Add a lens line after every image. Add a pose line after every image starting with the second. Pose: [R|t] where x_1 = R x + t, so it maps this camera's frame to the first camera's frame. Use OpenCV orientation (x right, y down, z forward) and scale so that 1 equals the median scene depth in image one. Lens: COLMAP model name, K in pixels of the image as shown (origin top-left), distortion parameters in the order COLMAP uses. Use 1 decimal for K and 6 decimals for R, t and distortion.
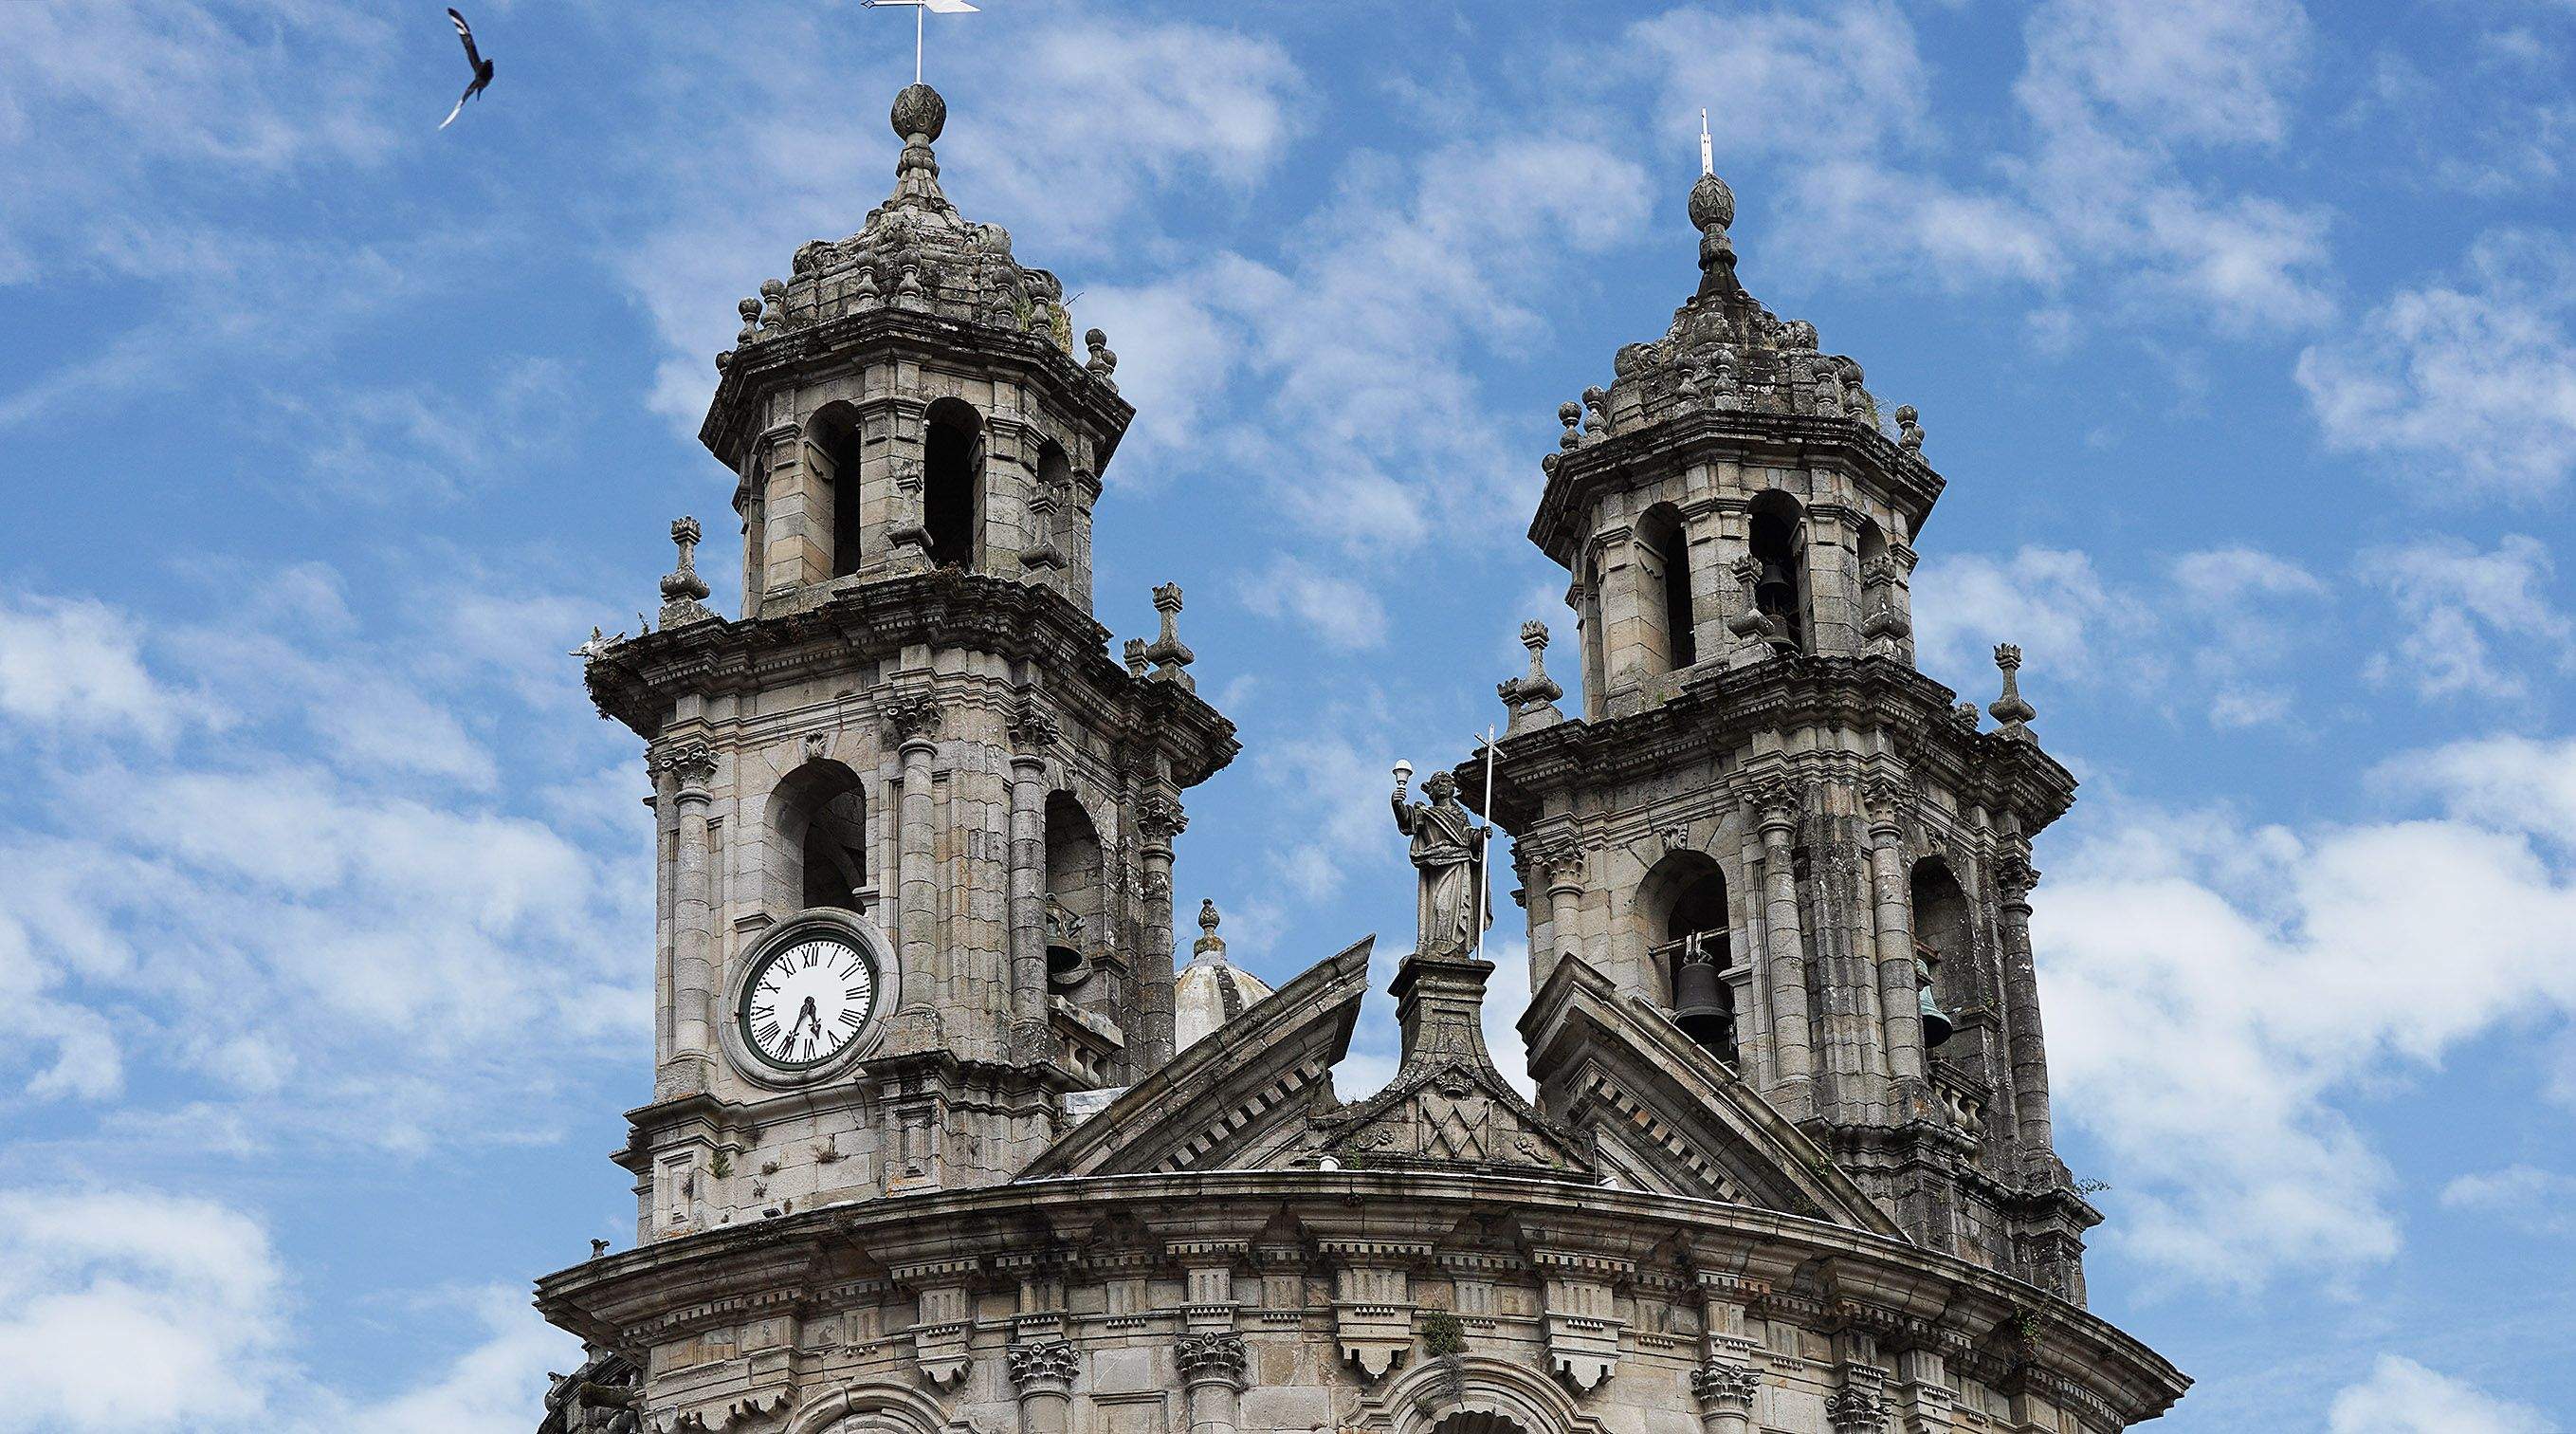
lens RADIAL K [[5484.2, 0, 1287.9], [0, 5484.2, 808.1], [0, 0, 1]] dist [0.017990, -0.048447]
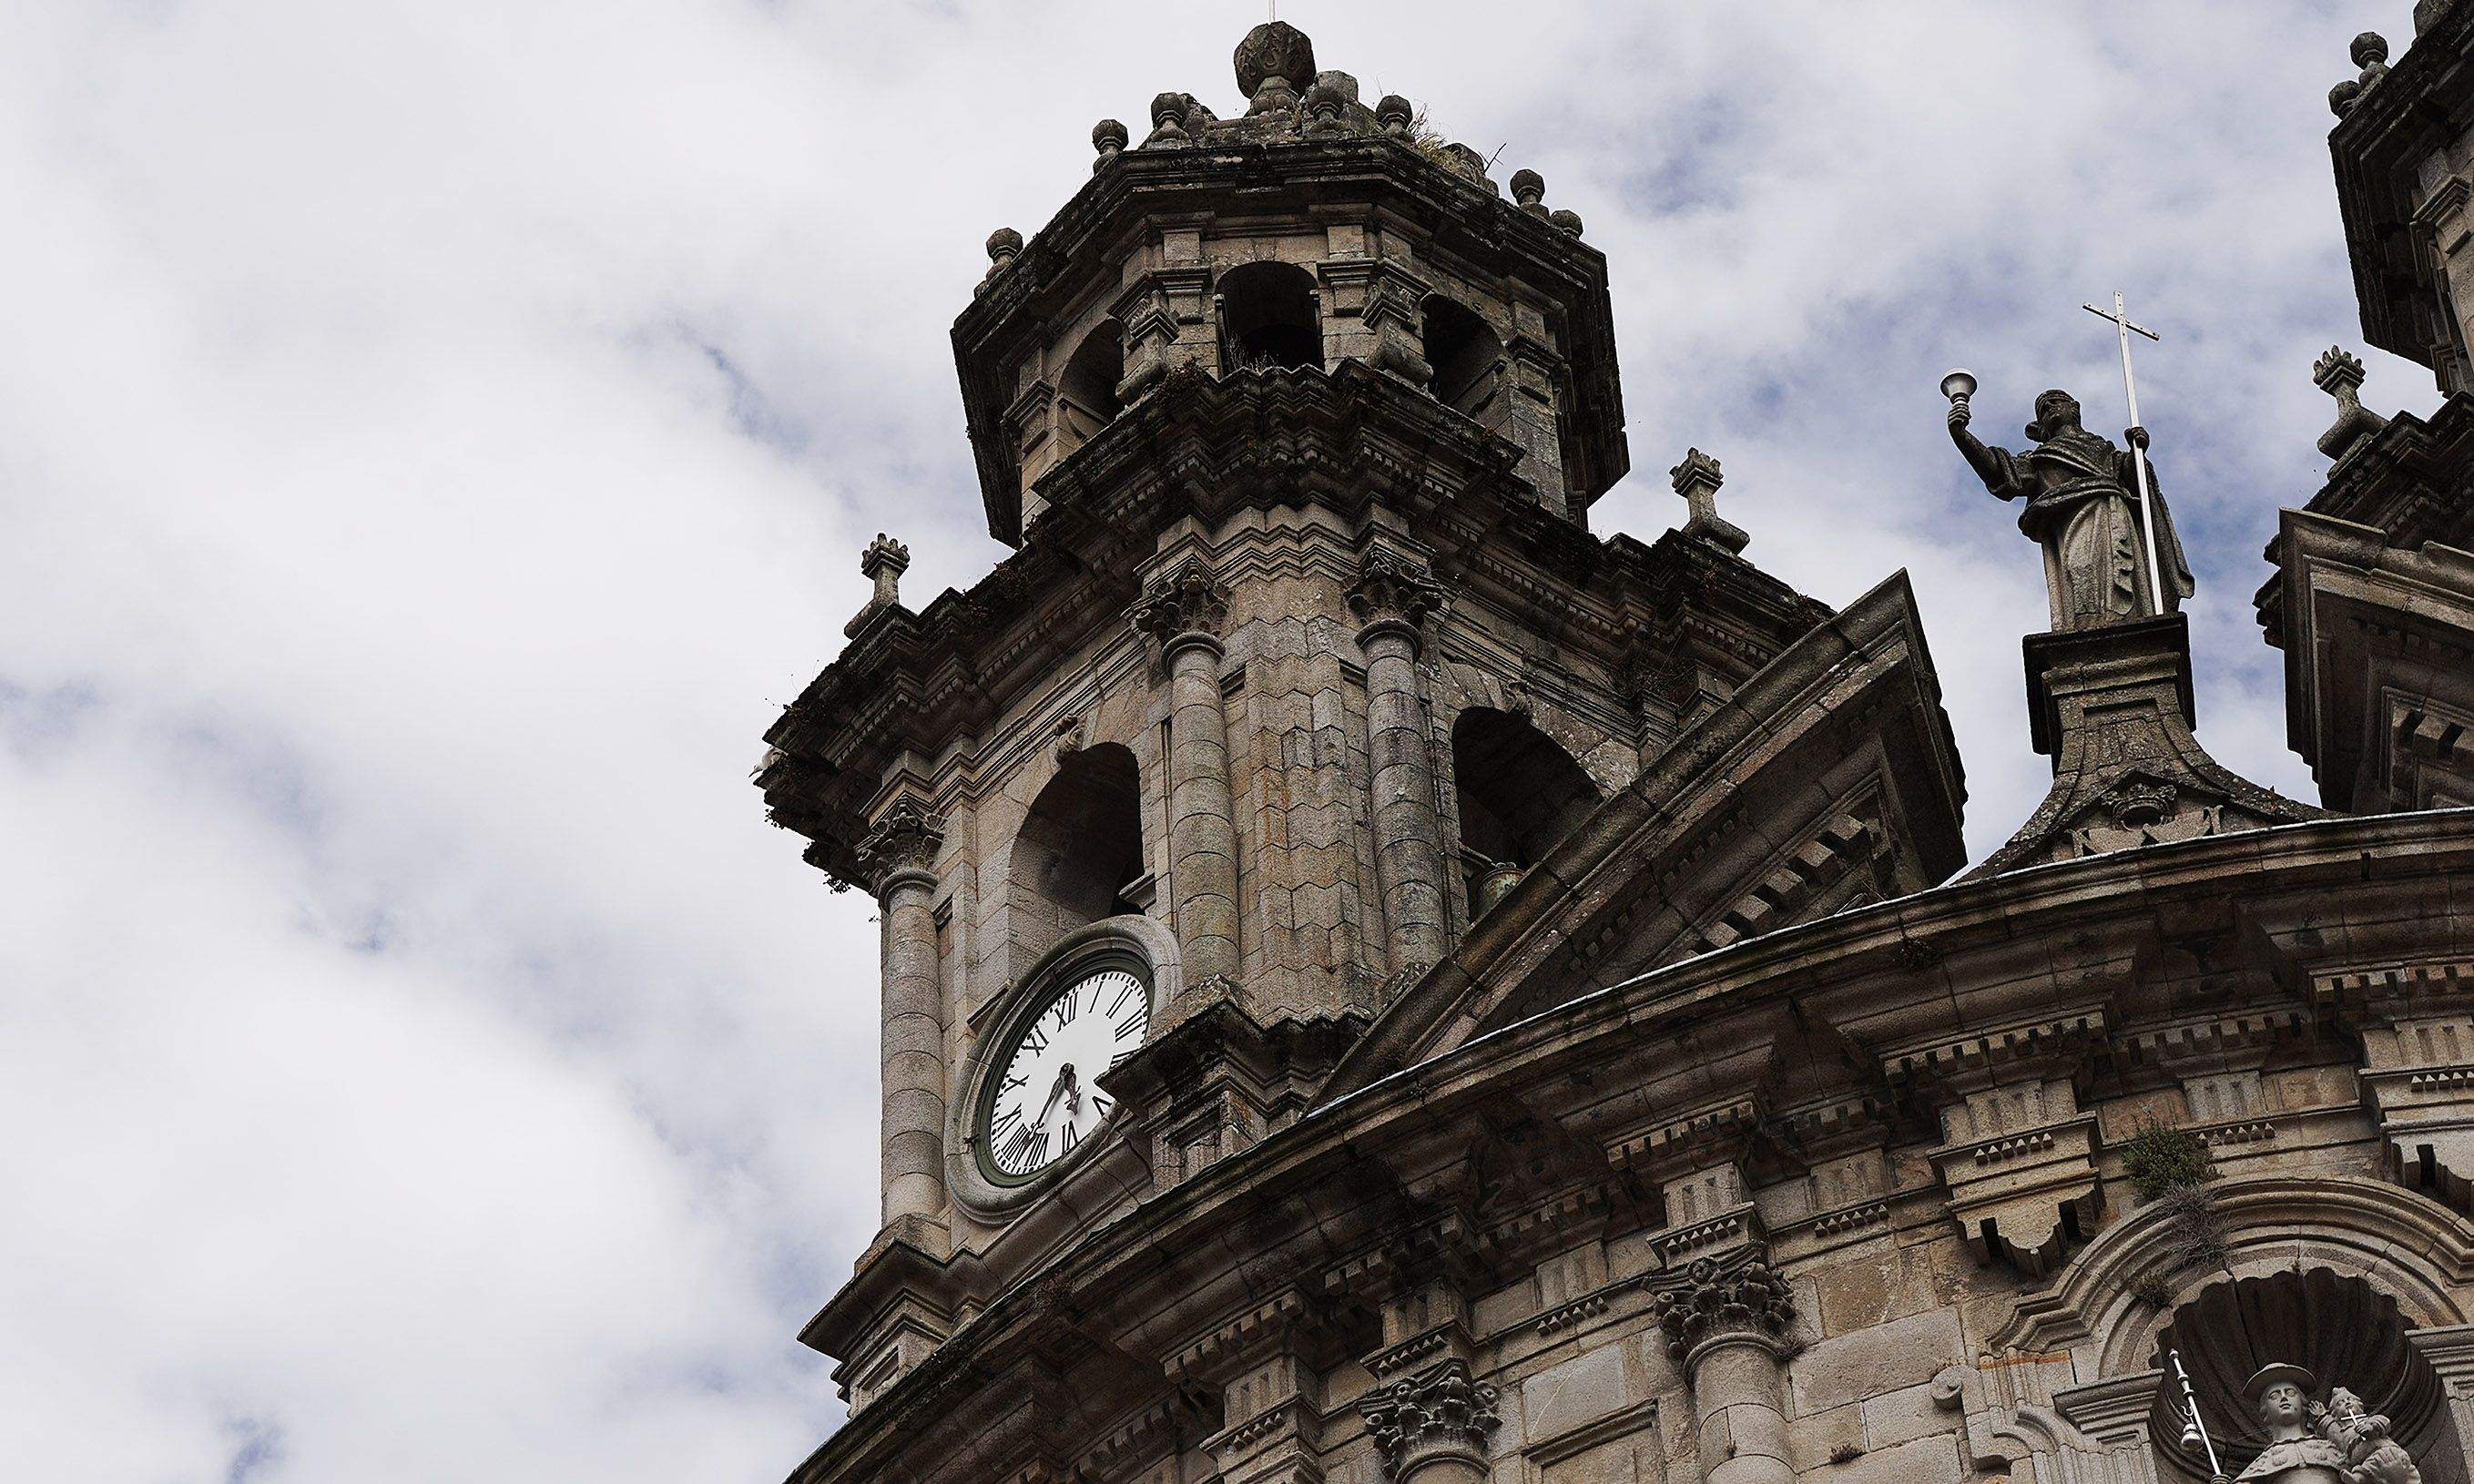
lens RADIAL K [[5683.2, 0, 1111.1], [0, 5683.2, 742.9], [0, 0, 1]] dist [-0.001147, 0.038901]
pose [[0.900496, -0.317245, -0.297426, 0.108253], [0.189519, 0.901883, -0.388188, 0.244638], [0.391394, 0.293194, 0.872266, 0.493157]]
